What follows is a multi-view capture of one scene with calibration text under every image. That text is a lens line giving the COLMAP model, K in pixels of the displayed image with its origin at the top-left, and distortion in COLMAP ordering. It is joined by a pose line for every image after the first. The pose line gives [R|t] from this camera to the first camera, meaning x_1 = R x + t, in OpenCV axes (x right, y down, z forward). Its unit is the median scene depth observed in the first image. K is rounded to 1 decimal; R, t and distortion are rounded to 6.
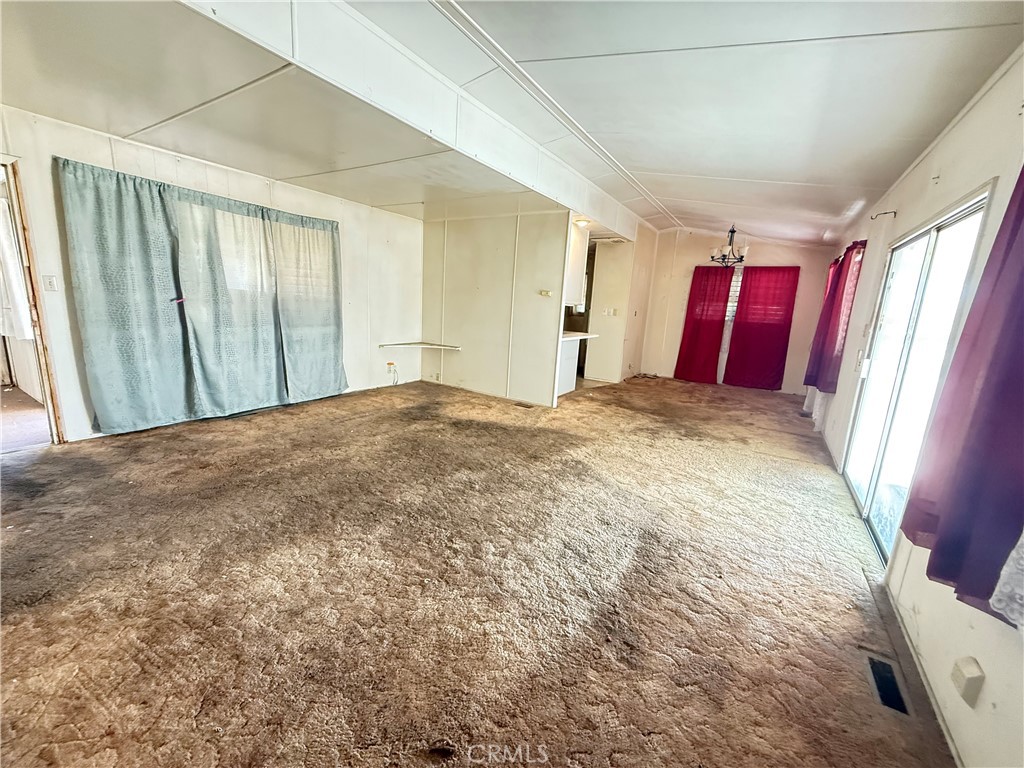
lens RADIAL K [[407.1, 0, 509.0], [0, 407.1, 385.3], [0, 0, 1]] dist [0.000266, 0.000026]
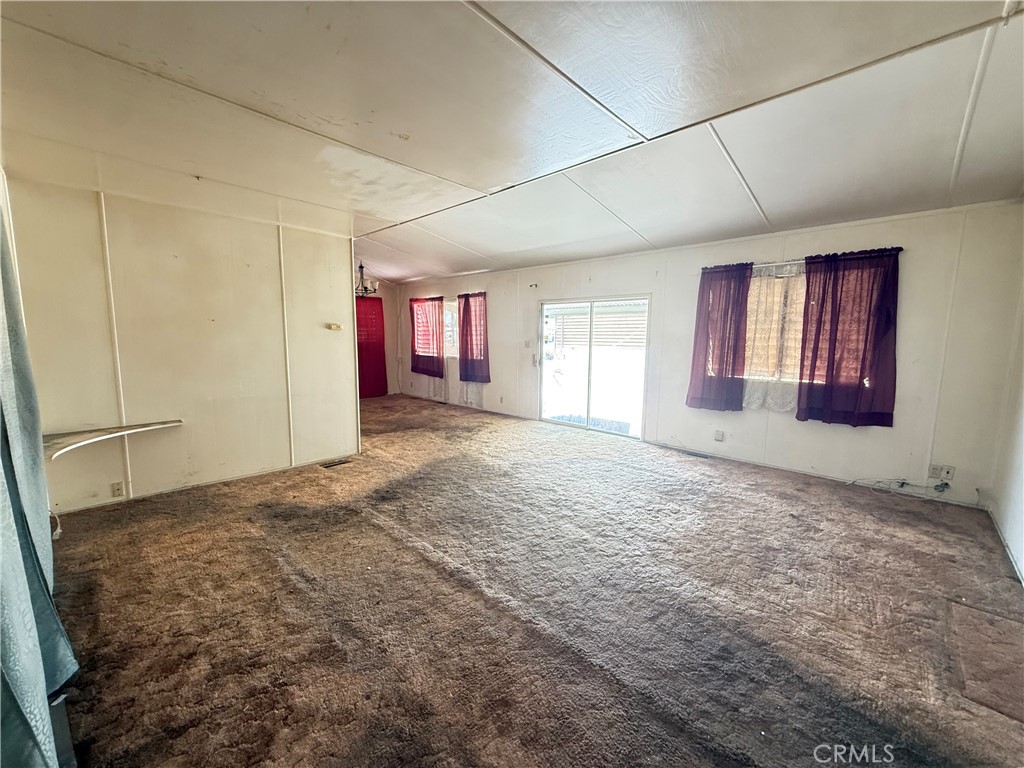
lens RADIAL K [[407.1, 0, 509.0], [0, 407.1, 385.3], [0, 0, 1]] dist [0.000266, 0.000026]
pose [[0.196093, -0.171420, 0.965486, -0.813156], [0.196511, 0.971497, 0.132576, -0.176302], [-0.960693, 0.163731, 0.224190, 0.566628]]
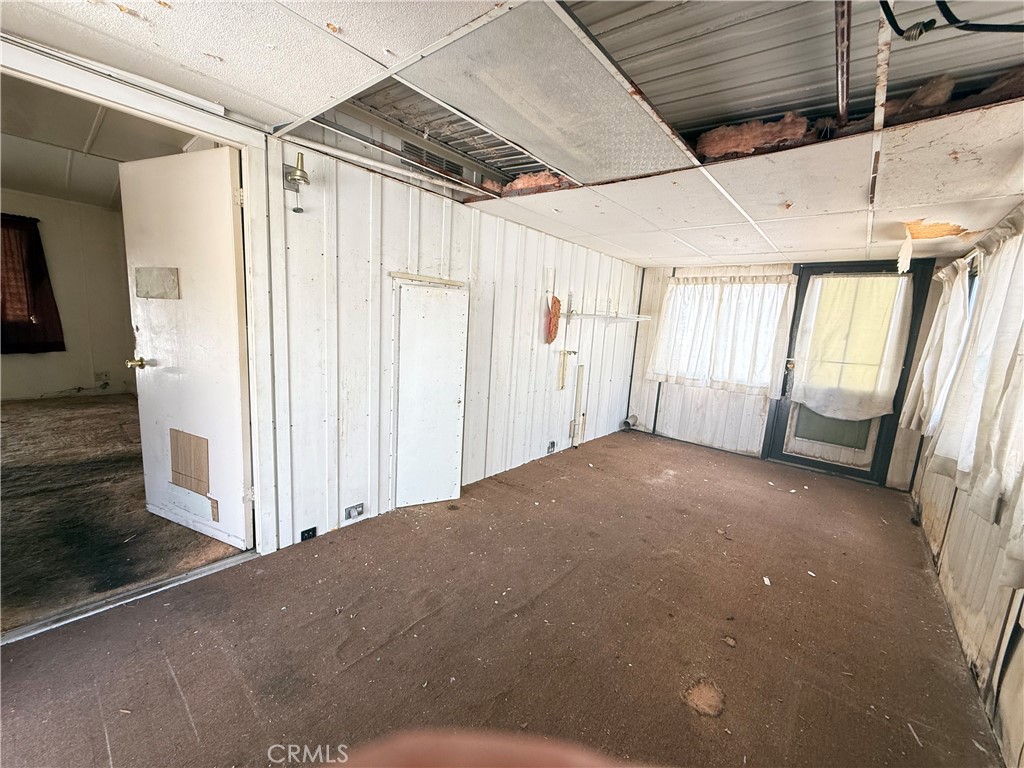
lens RADIAL K [[407.1, 0, 509.0], [0, 407.1, 385.3], [0, 0, 1]] dist [0.000266, 0.000026]
pose [[-0.982141, -0.142014, 0.123410, -1.306894], [-0.090694, 0.932054, 0.350785, -0.267821], [-0.164841, 0.333328, -0.928289, 0.935445]]
